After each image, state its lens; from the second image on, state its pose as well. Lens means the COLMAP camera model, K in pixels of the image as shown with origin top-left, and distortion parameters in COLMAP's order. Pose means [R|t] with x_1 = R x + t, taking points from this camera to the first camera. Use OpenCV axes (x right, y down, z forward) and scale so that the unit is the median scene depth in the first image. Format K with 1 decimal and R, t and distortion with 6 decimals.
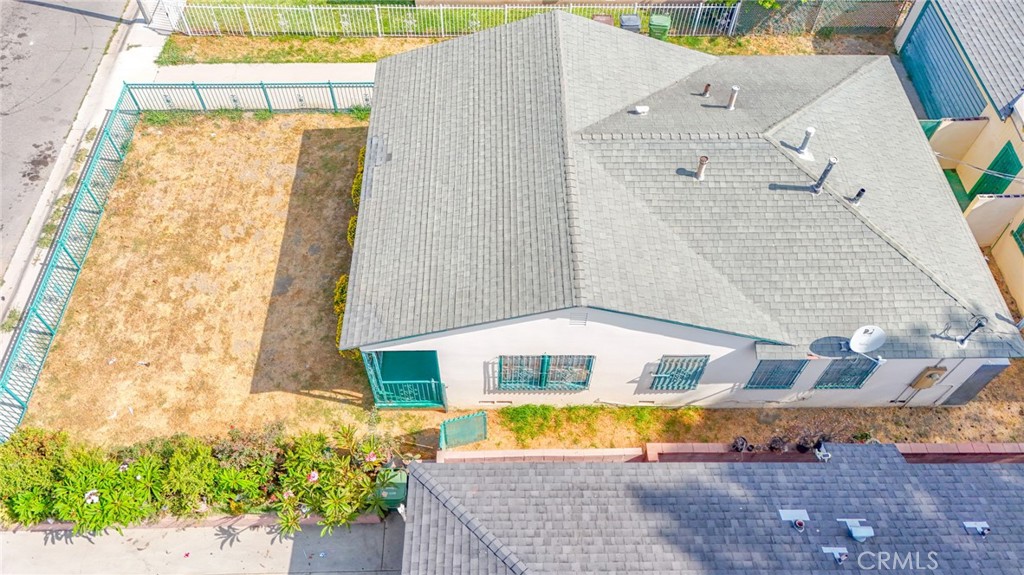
lens RADIAL K [[751.1, 0, 513.9], [0, 751.1, 284.3], [0, 0, 1]] dist [0.079589, -0.066552]
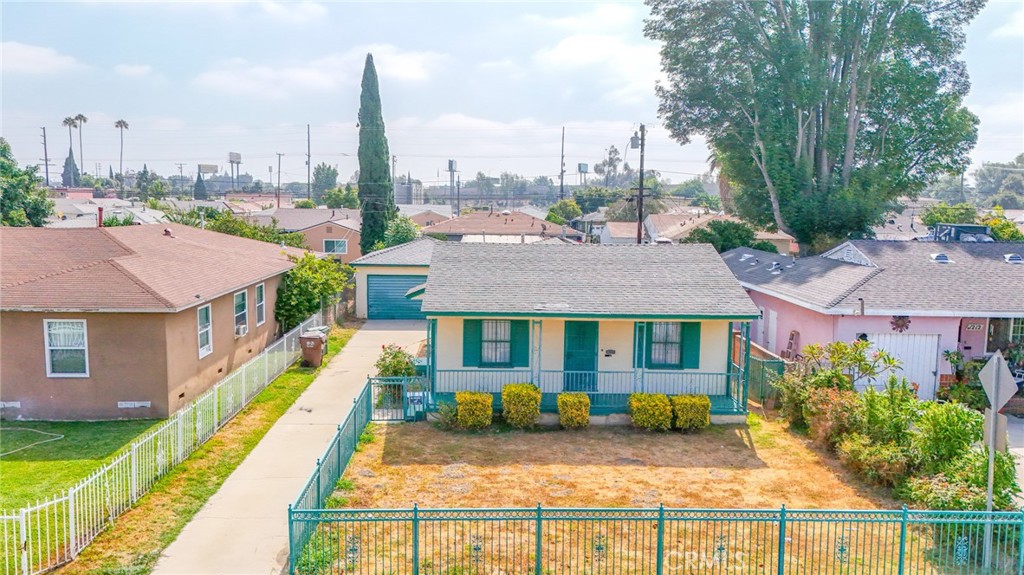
lens RADIAL K [[751.1, 0, 510.3], [0, 751.1, 281.4], [0, 0, 1]] dist [0.079589, -0.066552]
pose [[-0.012574, -0.129459, 0.991505, -1.408972], [0.806156, 0.585325, 0.086649, -0.383464], [-0.591570, 0.800397, 0.097004, 1.000911]]
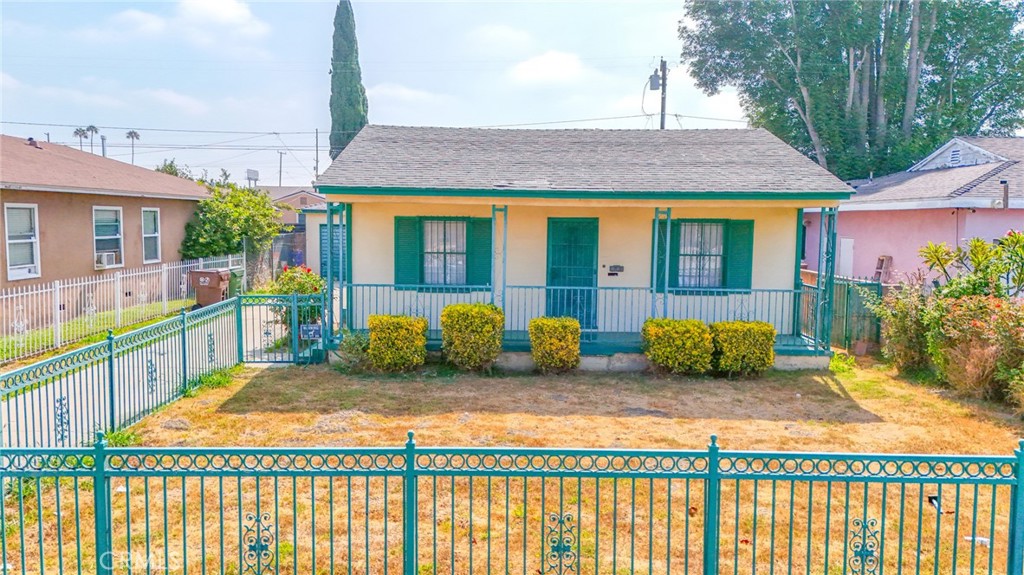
lens RADIAL K [[751.1, 0, 510.7], [0, 751.1, 280.7], [0, 0, 1]] dist [0.079589, -0.066552]
pose [[0.014169, -0.098836, 0.995003, -0.989989], [0.807898, 0.587457, 0.046849, -0.184875], [-0.589152, 0.803197, 0.088174, 1.132494]]
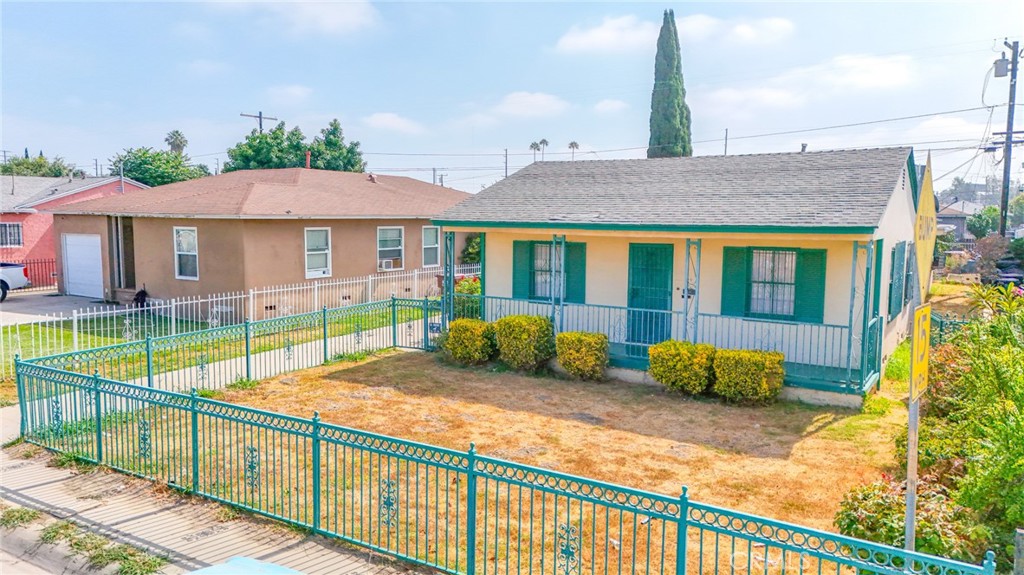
lens RADIAL K [[751.1, 0, 511.8], [0, 751.1, 279.7], [0, 0, 1]] dist [0.079589, -0.066552]
pose [[0.544428, -0.088794, 0.834095, -1.020107], [0.684388, 0.621958, -0.380501, 0.149851], [-0.484986, 0.778000, 0.399381, 0.841185]]
